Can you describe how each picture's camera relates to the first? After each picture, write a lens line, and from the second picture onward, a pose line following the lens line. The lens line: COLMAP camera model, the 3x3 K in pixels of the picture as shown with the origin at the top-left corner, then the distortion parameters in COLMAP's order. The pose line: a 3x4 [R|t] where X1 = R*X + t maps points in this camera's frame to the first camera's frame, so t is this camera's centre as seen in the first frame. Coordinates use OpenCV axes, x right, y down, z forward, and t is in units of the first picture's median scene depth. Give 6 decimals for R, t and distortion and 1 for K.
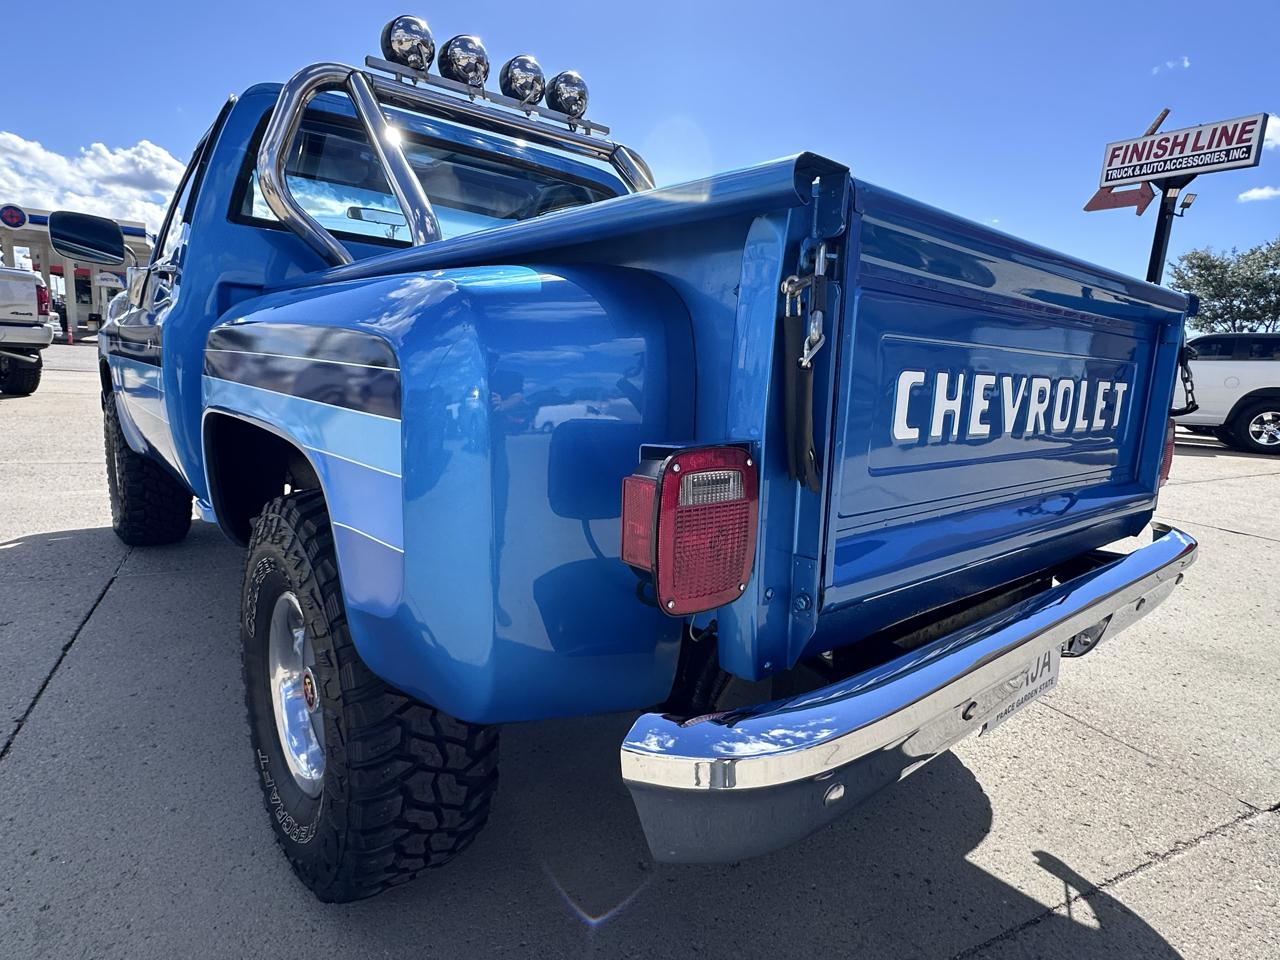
lens RADIAL K [[725.5, 0, 630.2], [0, 725.5, 470.7], [0, 0, 1]] dist [0.018651, -0.015368]
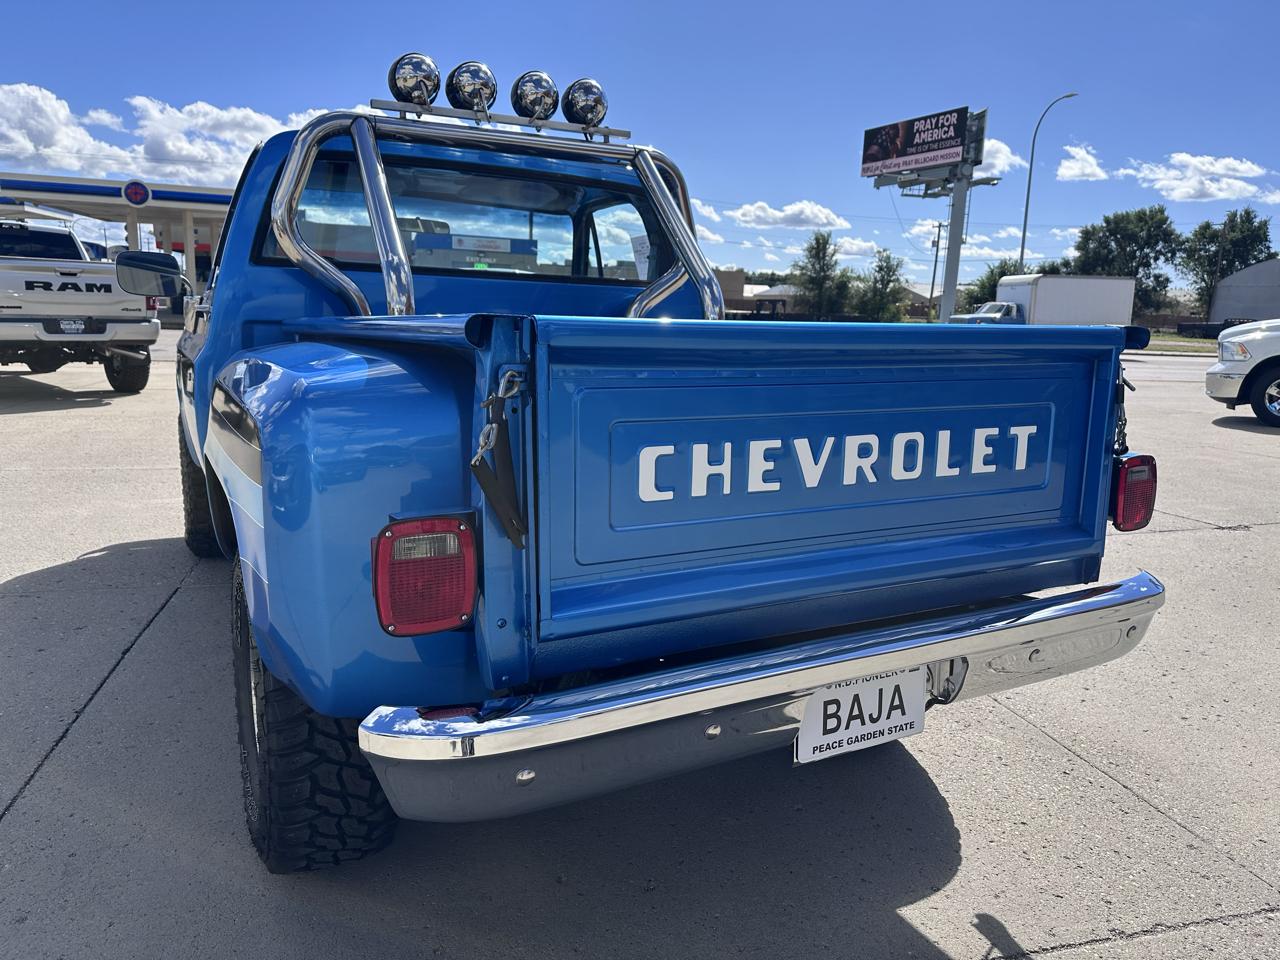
lens RADIAL K [[910.0, 0, 627.1], [0, 910.0, 458.5], [0, 0, 1]] dist [0.069499, -0.100879]
pose [[0.976701, 0.002351, -0.214591, 0.232360], [-0.003880, 0.999970, -0.006703, -0.037182], [0.214569, 0.007380, 0.976681, -0.170911]]
